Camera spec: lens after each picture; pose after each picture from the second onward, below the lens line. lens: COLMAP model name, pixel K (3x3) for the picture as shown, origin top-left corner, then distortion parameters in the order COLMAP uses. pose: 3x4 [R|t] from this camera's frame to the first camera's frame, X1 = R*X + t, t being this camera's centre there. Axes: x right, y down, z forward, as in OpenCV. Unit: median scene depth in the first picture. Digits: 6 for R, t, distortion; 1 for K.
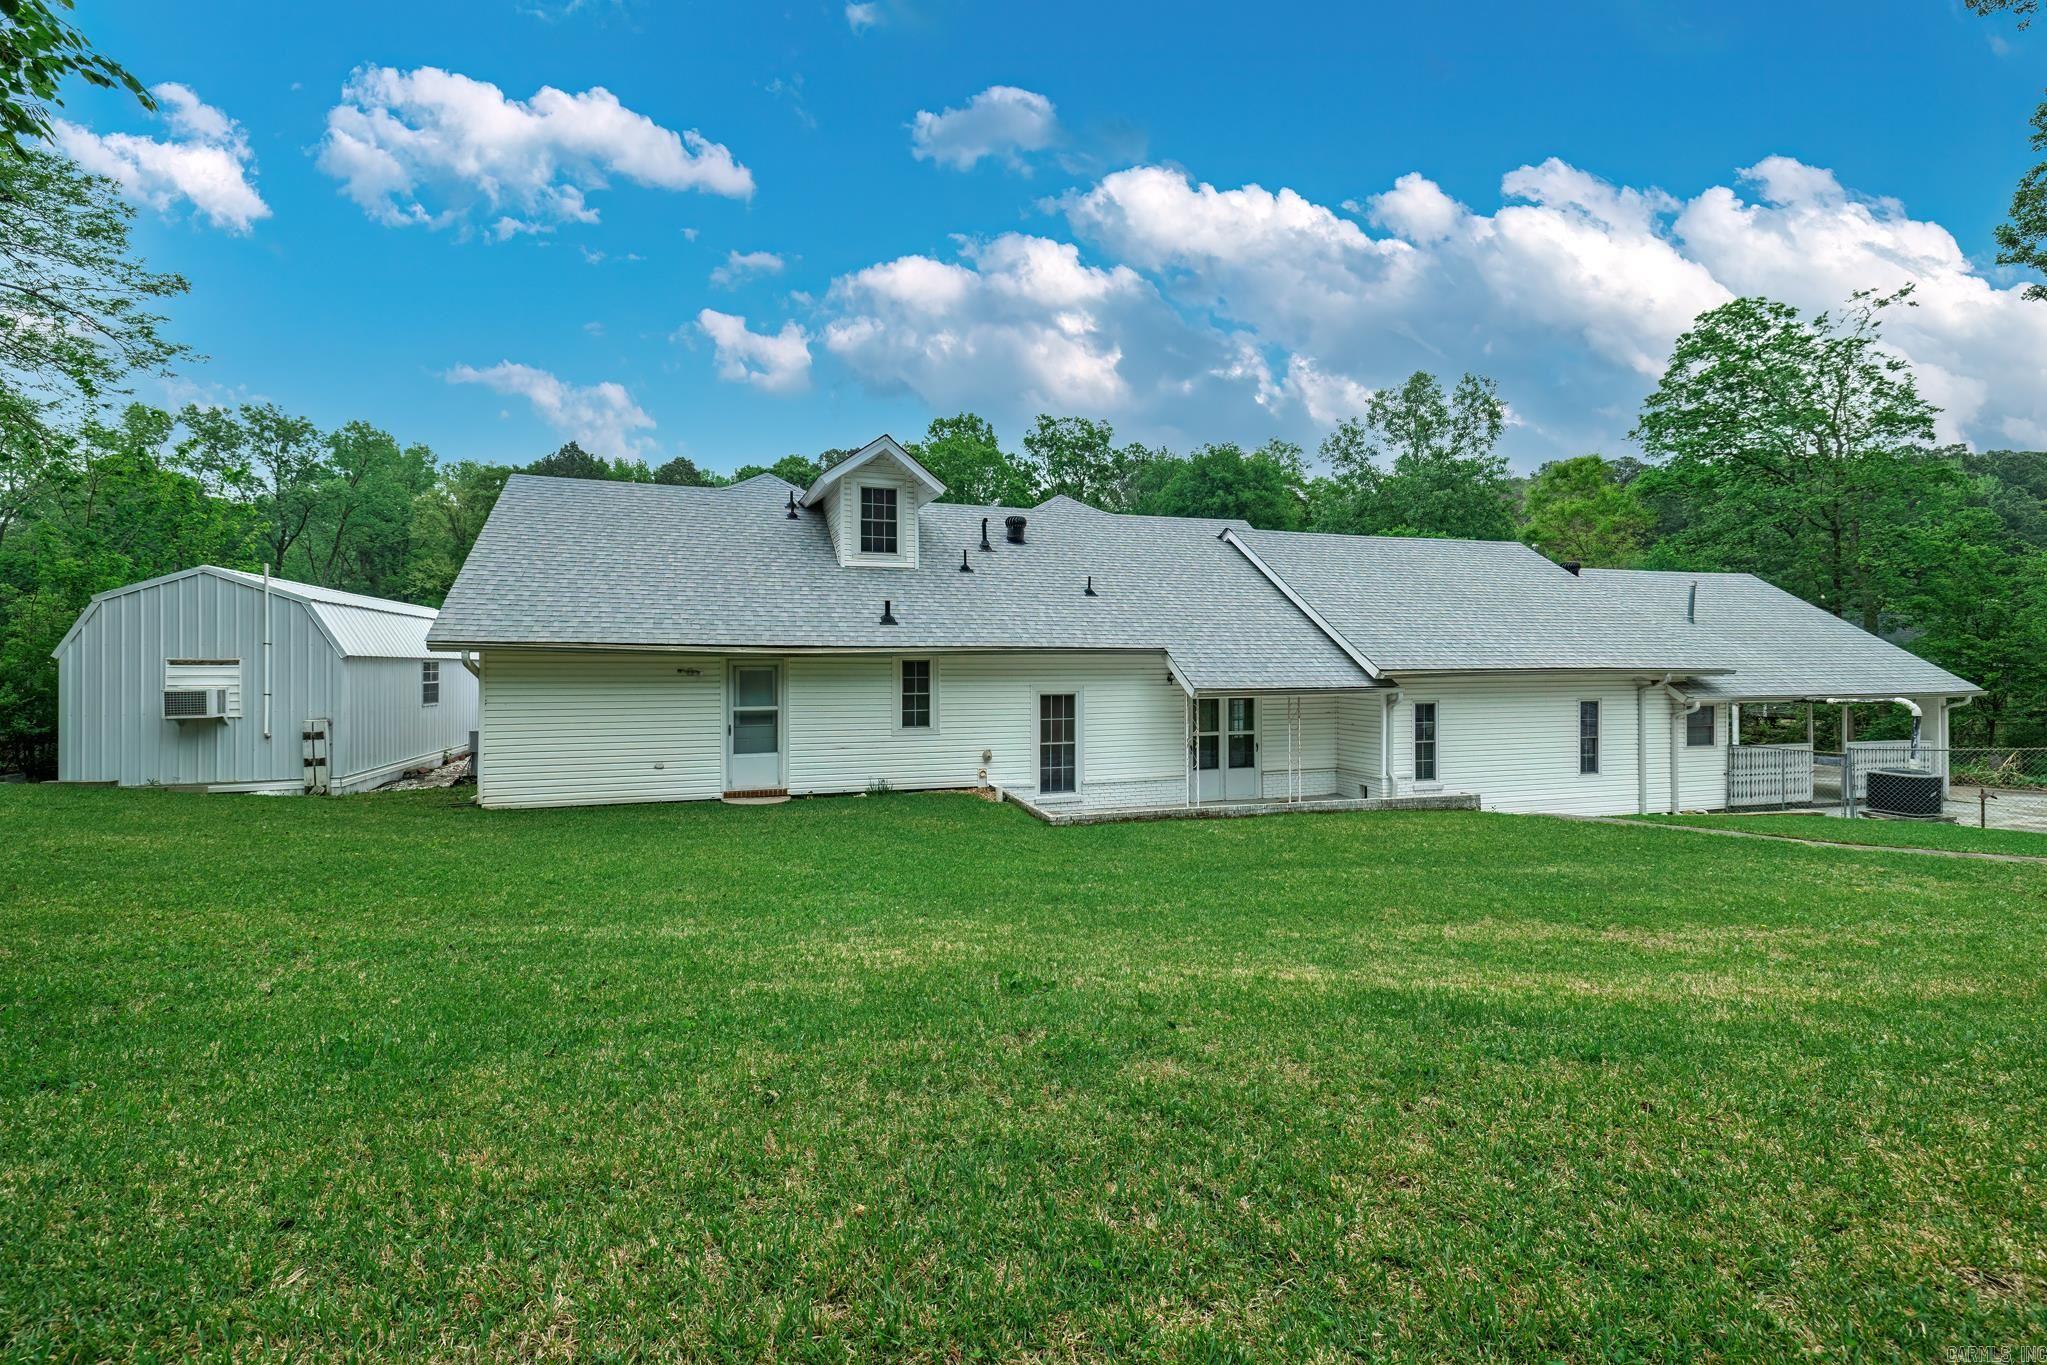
lens RADIAL K [[886.7, 0, 1023.5], [0, 886.7, 673.0], [0, 0, 1]] dist [0.001878, 0.000001]
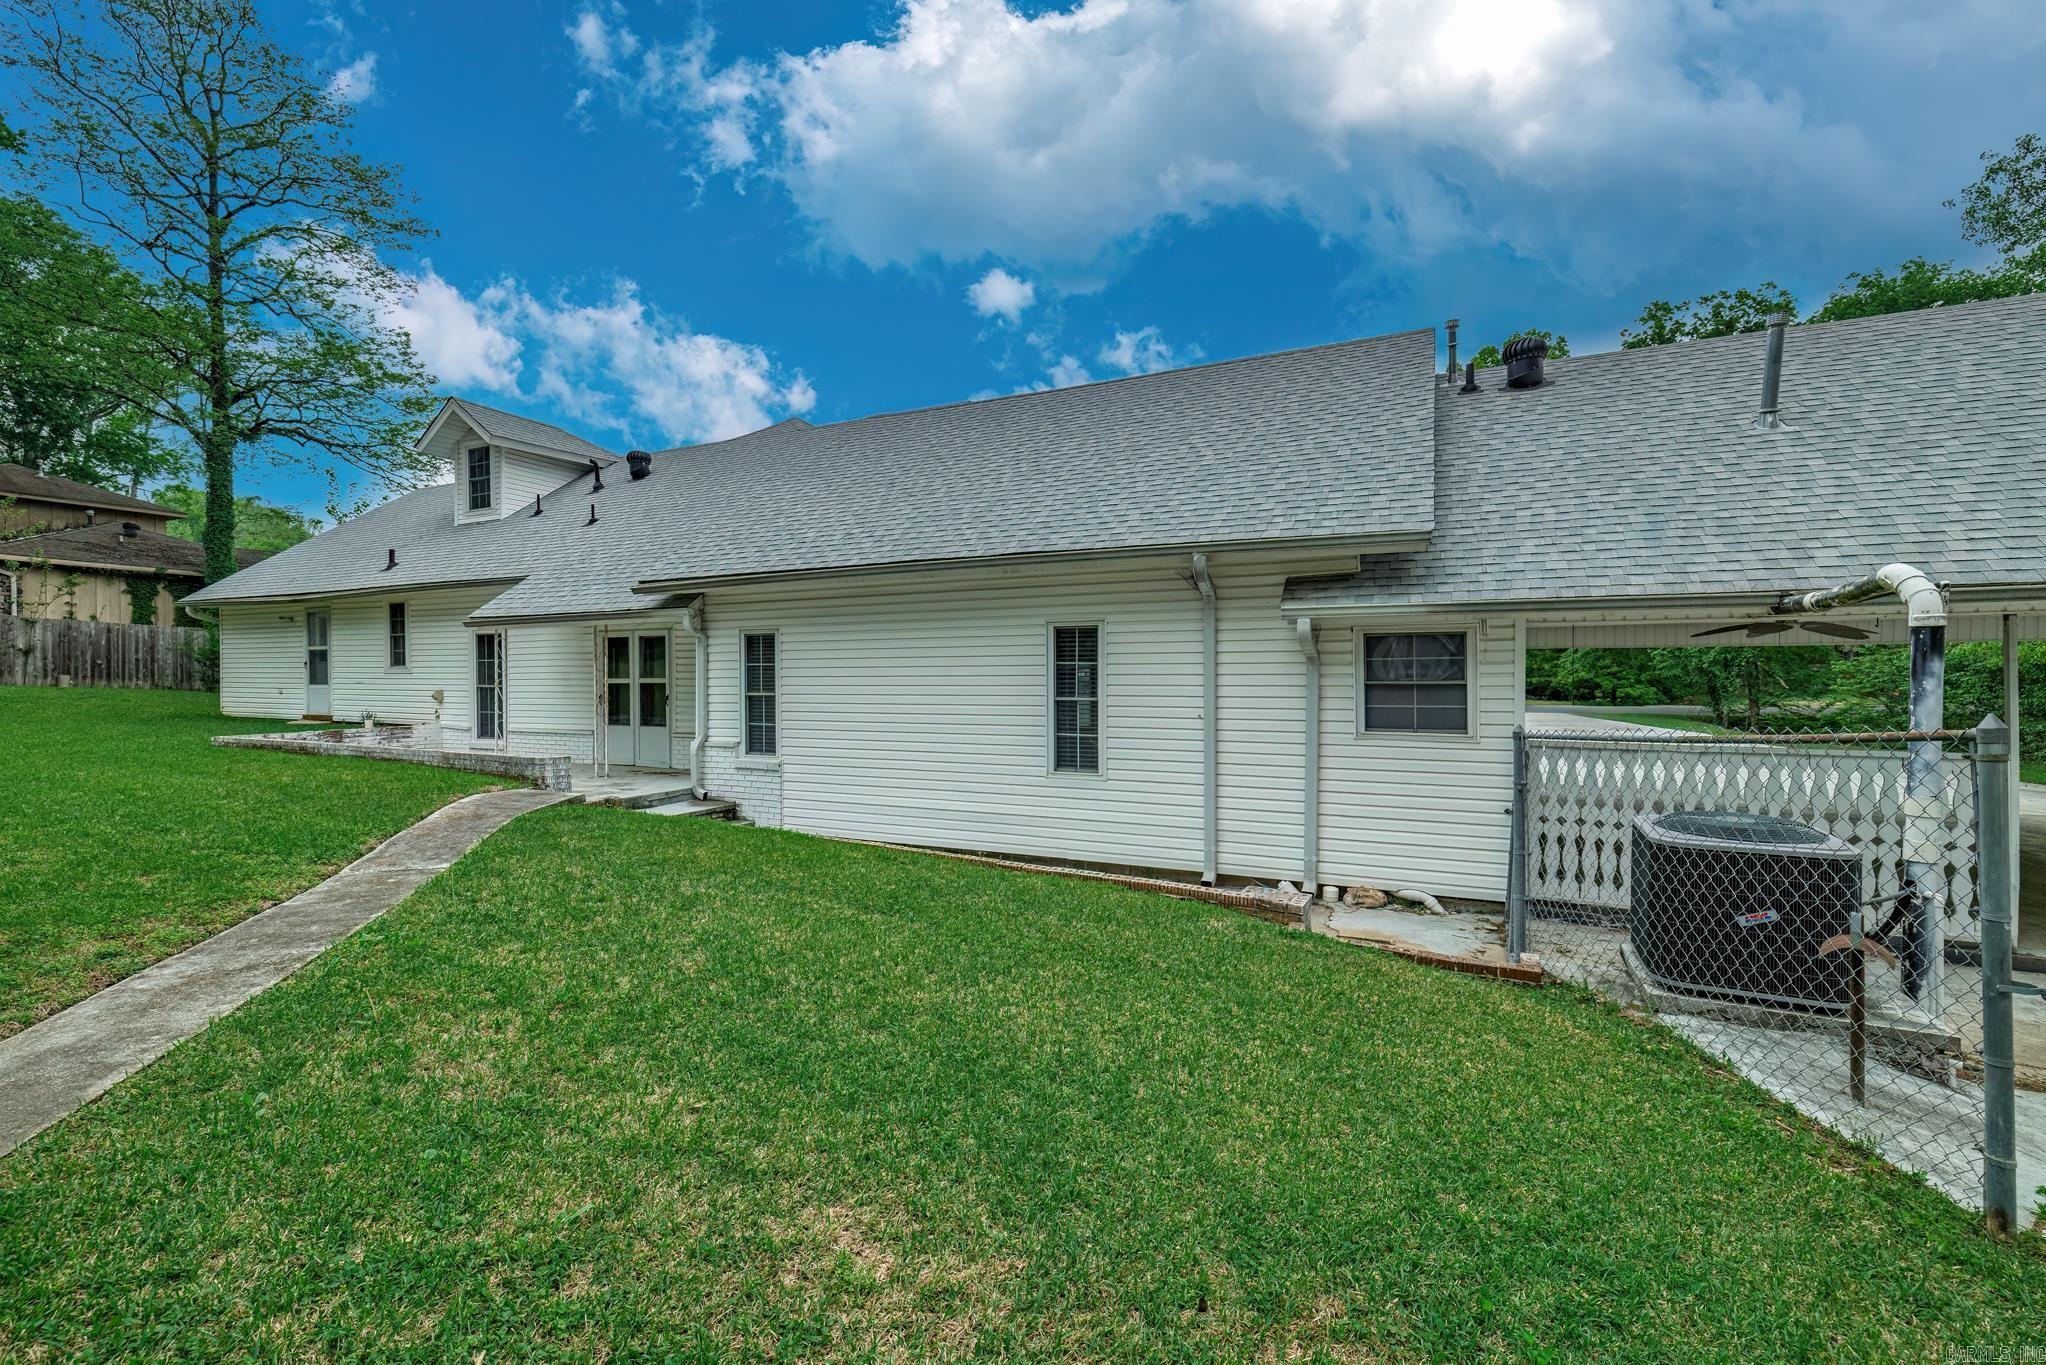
lens RADIAL K [[886.3, 0, 1025.4], [0, 886.3, 683.4], [0, 0, 1]] dist [0.001878, 0.000001]
pose [[0.718670, 0.005320, -0.695331, 1.009925], [-0.000746, 0.999976, 0.006879, 0.064163], [0.695351, -0.004425, 0.718657, 0.659233]]
